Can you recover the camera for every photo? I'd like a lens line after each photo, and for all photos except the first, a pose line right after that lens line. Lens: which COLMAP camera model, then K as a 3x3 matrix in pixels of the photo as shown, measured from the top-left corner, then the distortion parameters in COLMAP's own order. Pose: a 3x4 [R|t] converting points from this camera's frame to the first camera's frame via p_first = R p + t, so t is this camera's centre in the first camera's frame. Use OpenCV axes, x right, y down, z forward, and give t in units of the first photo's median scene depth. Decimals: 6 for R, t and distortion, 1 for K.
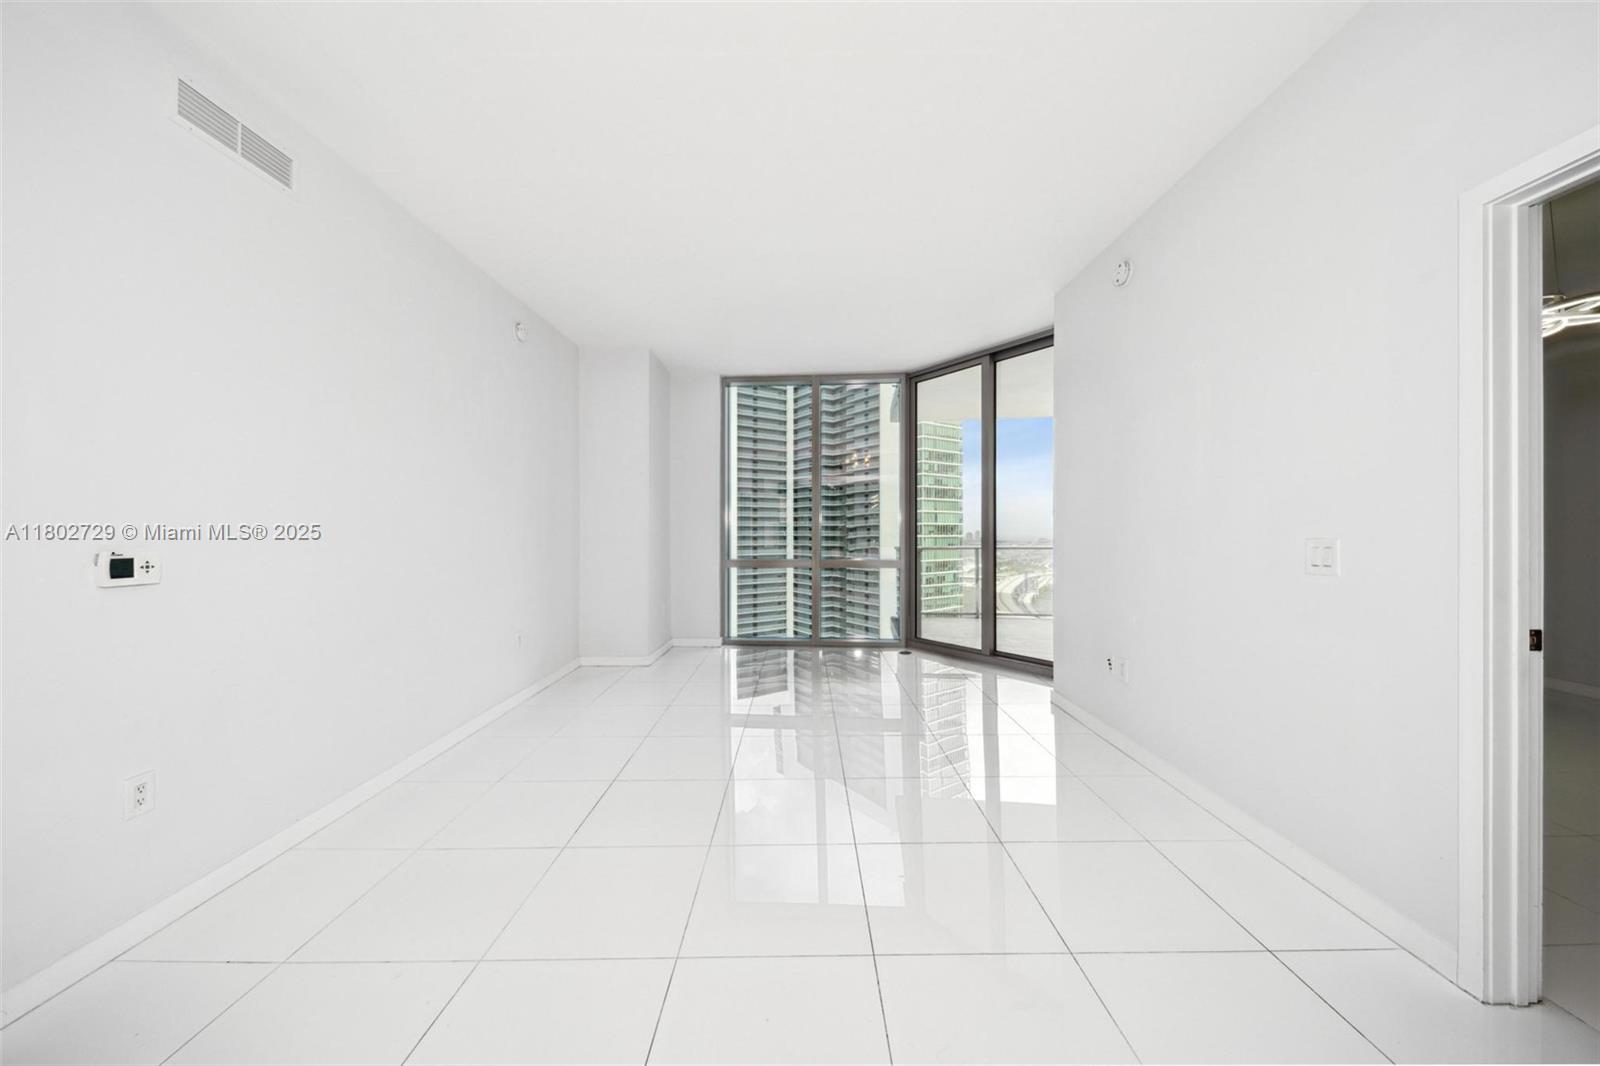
lens RADIAL K [[562.2, 0, 808.5], [0, 562.2, 536.6], [0, 0, 1]] dist [0.001719, 0.000037]
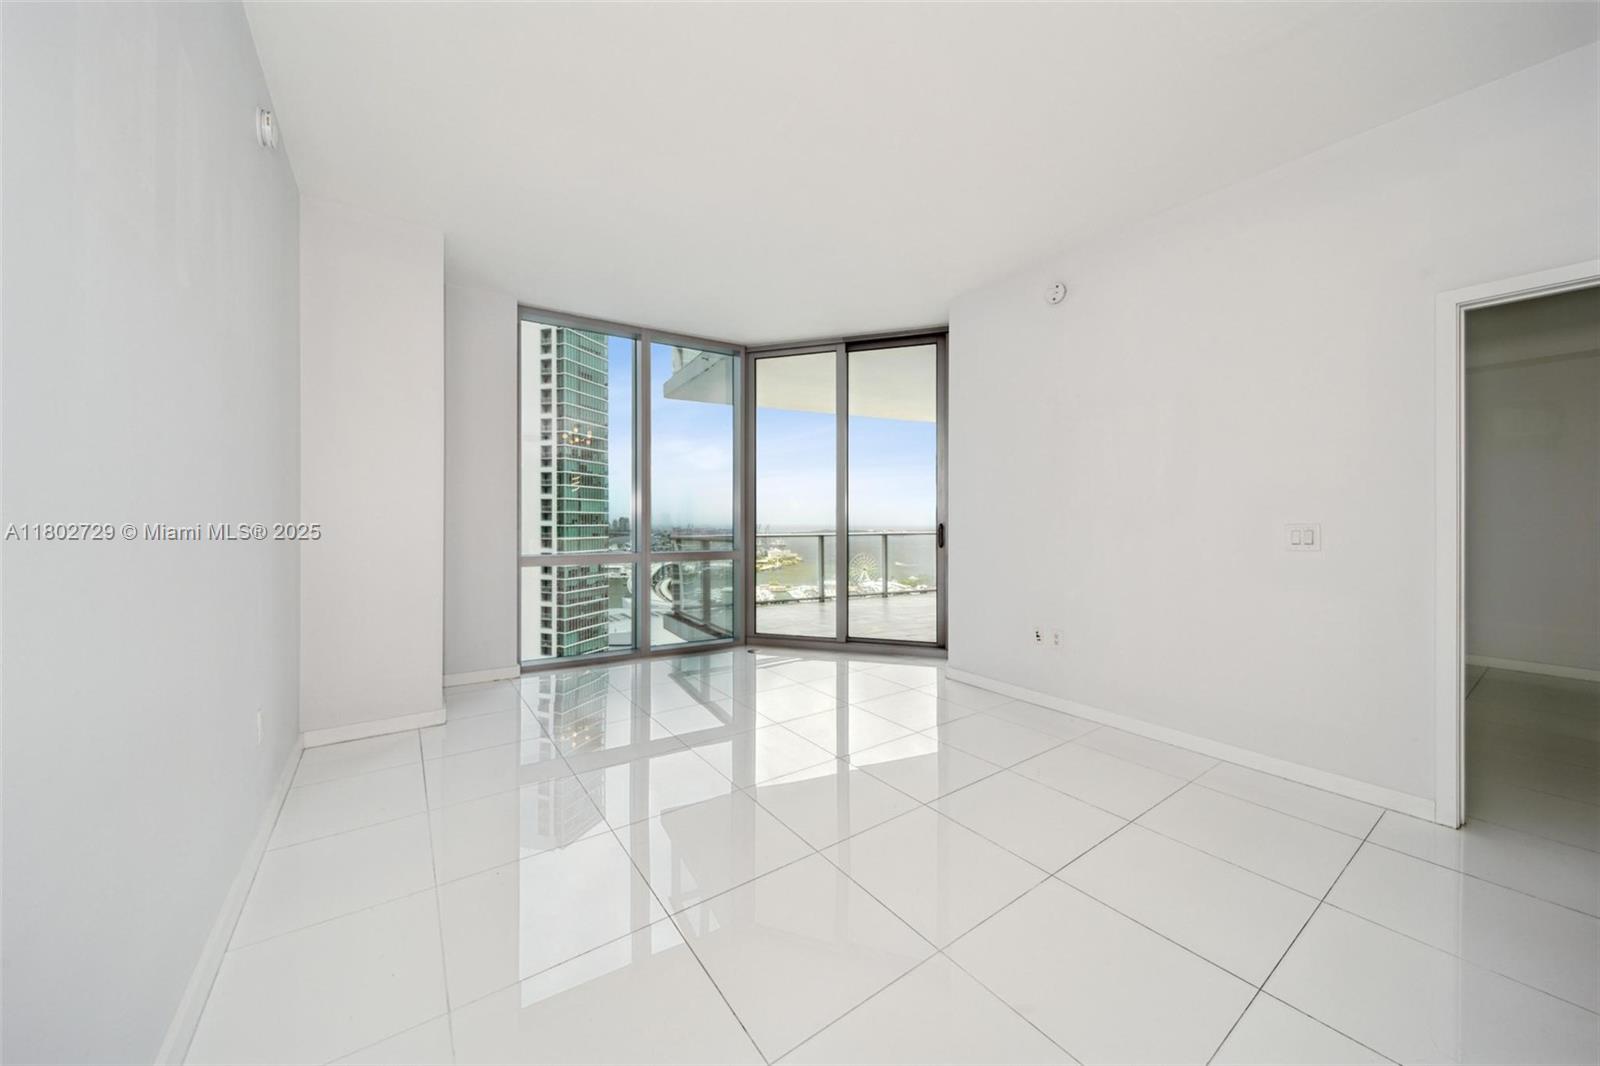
lens RADIAL K [[561.1, 0, 808.9], [0, 561.1, 521.8], [0, 0, 1]] dist [0.015697, -0.005570]
pose [[0.810372, 0.003294, 0.585907, -0.271129], [0.001268, 0.999972, -0.007375, 0.002525], [-0.585915, 0.006719, 0.810345, 0.190677]]
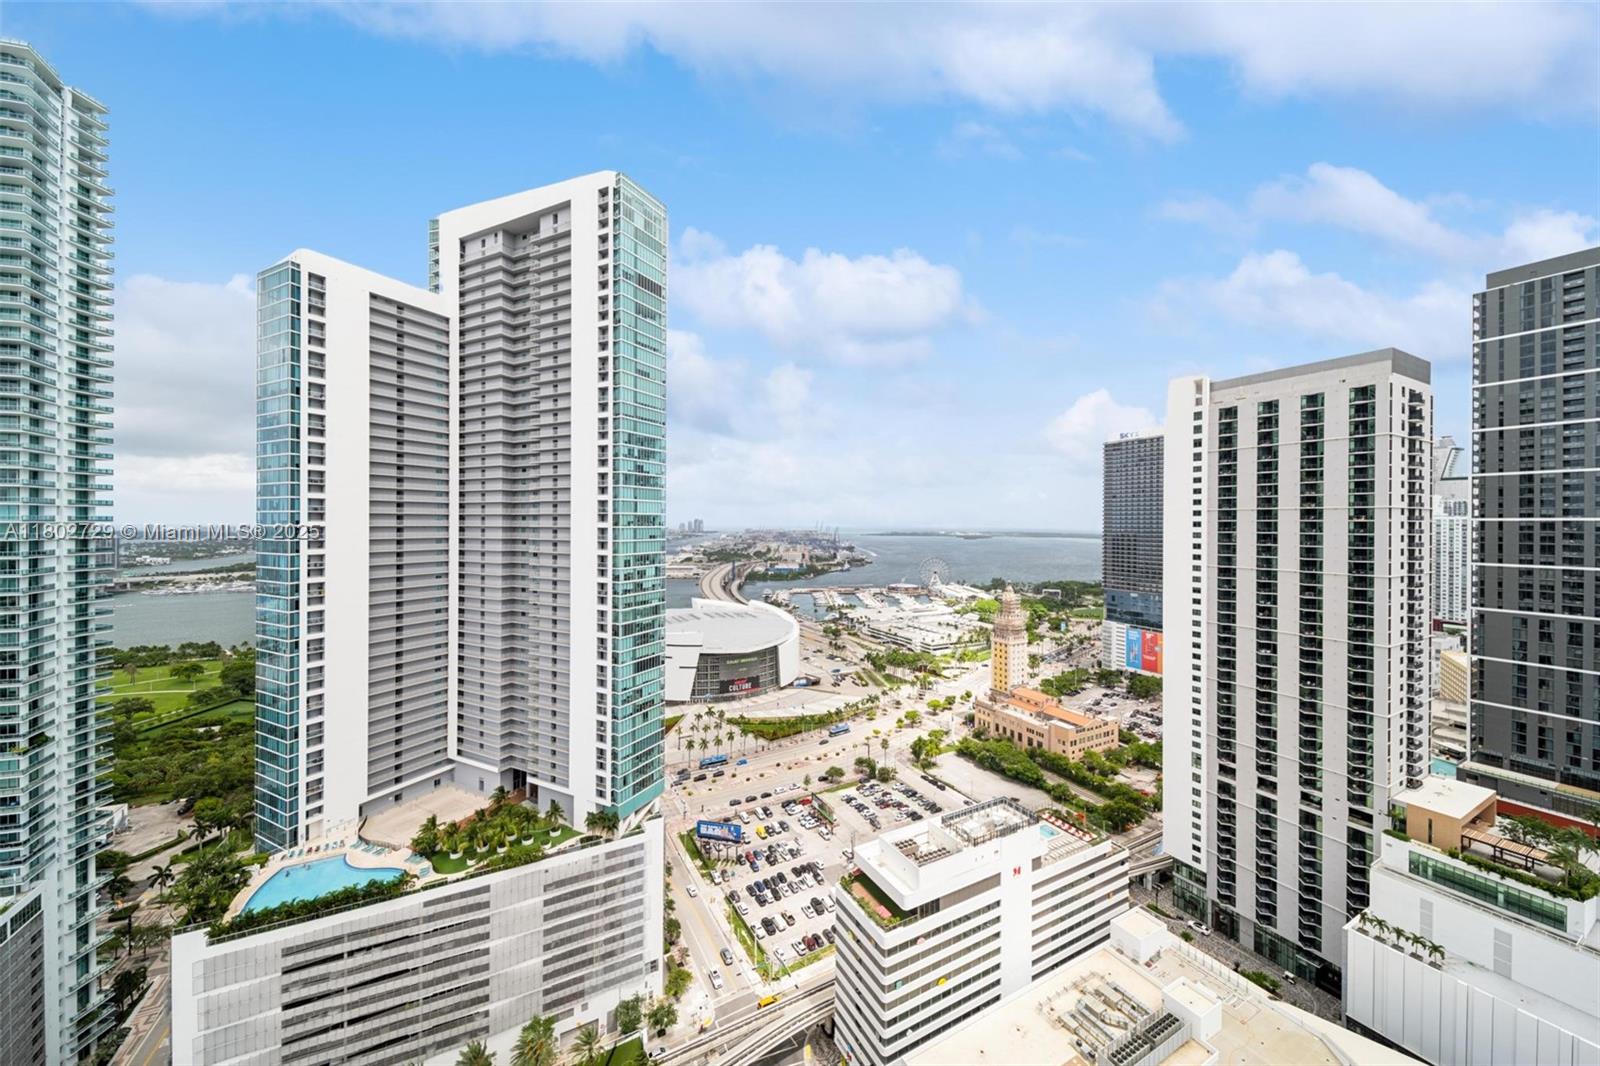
lens RADIAL K [[561.1, 0, 812.0], [0, 561.1, 523.7], [0, 0, 1]] dist [0.015697, -0.005570]
pose [[0.874136, 0.005479, 0.485650, 0.619742], [-0.003202, 0.999980, -0.005518, -0.051143], [-0.485670, 0.003268, 0.874136, 1.145434]]
